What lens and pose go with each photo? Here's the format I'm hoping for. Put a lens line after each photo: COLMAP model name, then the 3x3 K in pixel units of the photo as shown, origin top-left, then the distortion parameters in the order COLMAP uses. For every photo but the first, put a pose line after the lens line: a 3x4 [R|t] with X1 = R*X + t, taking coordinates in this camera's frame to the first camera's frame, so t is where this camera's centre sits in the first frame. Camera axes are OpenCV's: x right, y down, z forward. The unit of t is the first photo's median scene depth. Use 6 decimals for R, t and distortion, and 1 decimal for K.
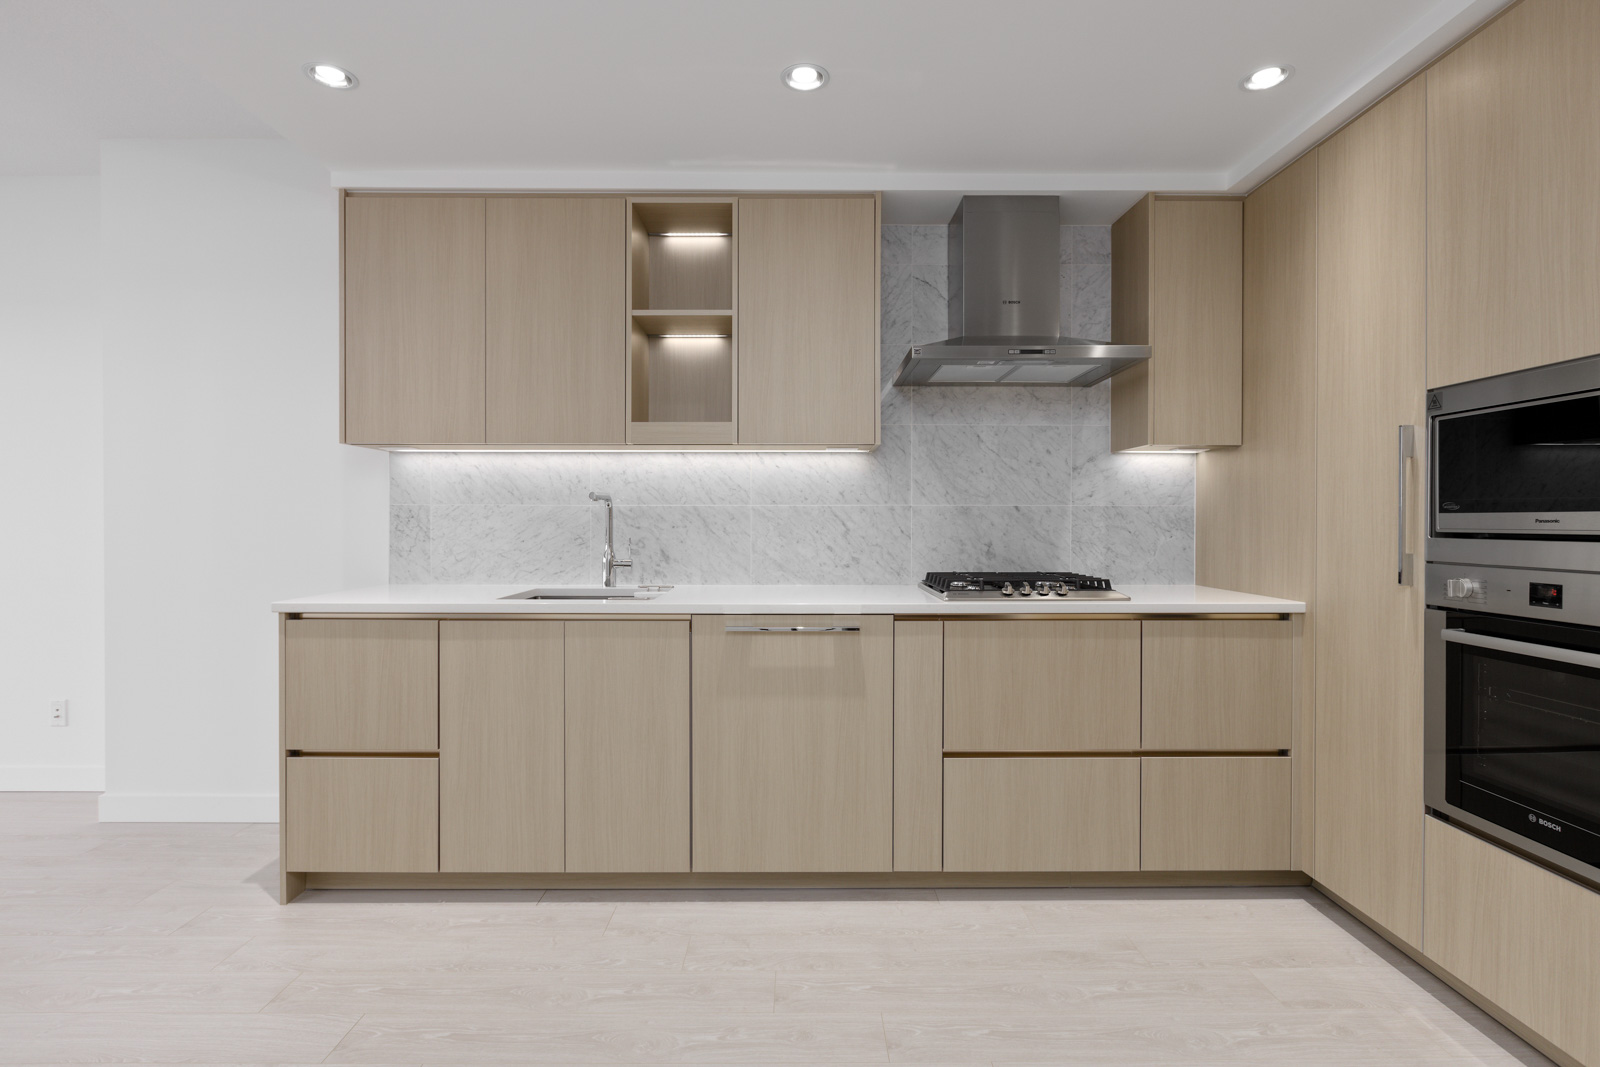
lens RADIAL K [[757.4, 0, 797.5], [0, 757.4, 528.0], [0, 0, 1]] dist [-0.005187, -0.000152]
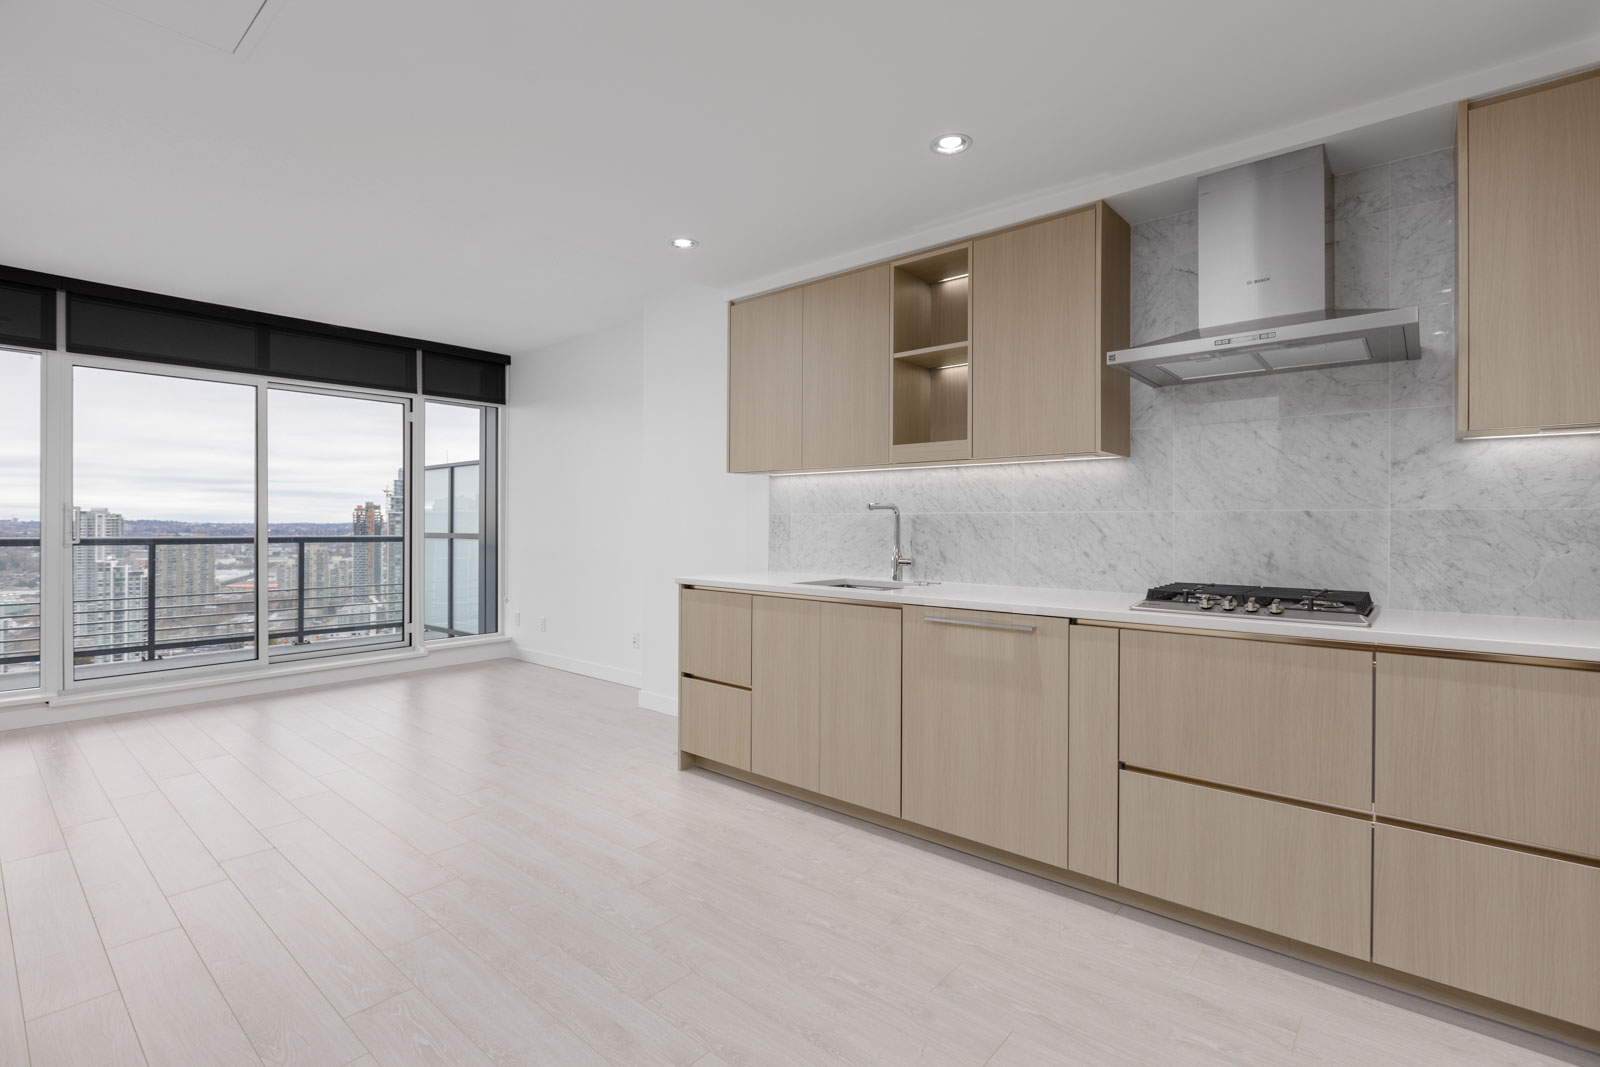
lens RADIAL K [[740.2, 0, 801.2], [0, 740.2, 525.3], [0, 0, 1]] dist [-0.002223, -0.000311]
pose [[0.757619, 0.003594, -0.652687, 0.401296], [-0.010149, 0.999929, -0.006274, -0.001802], [0.652618, 0.011377, 0.757602, -0.000756]]
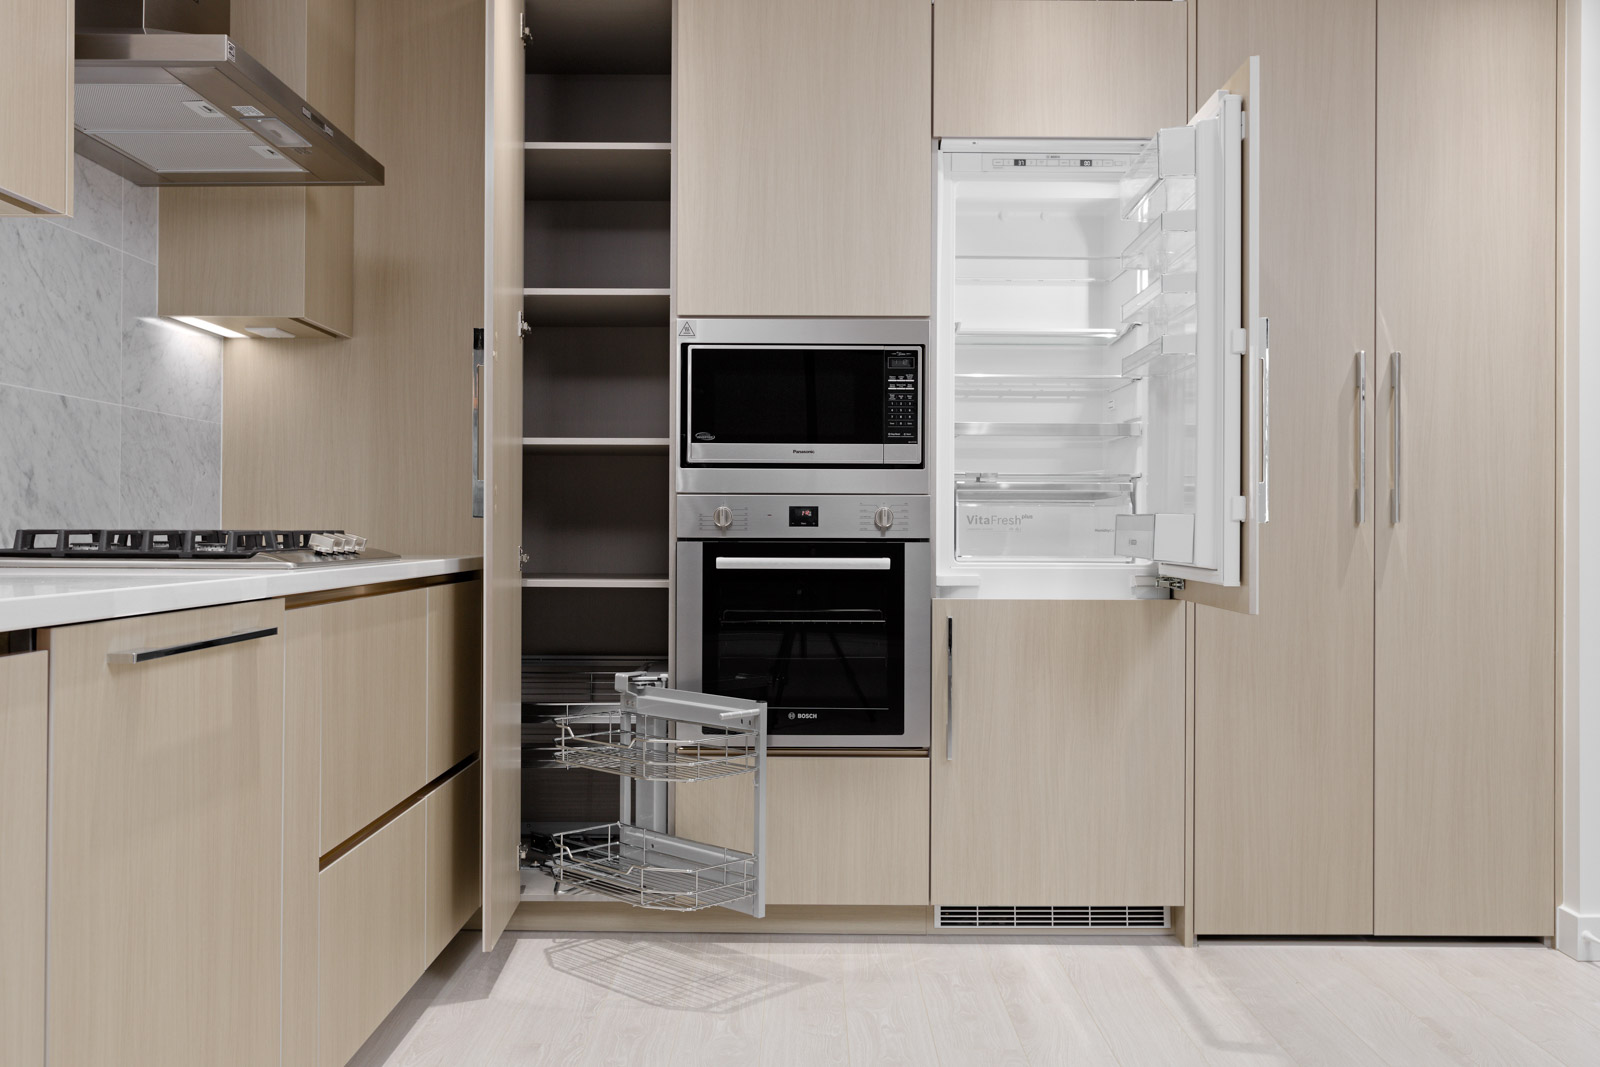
lens RADIAL K [[1357.4, 0, 800.0], [0, 1357.4, 533.5], [0, 0, 1]] dist [-0.001962, -0.000105]
pose [[0.006644, -0.004135, 0.999969, -0.569926], [0.004166, 0.999983, 0.004108, 0.056735], [-0.999969, 0.004139, 0.006661, 0.528006]]
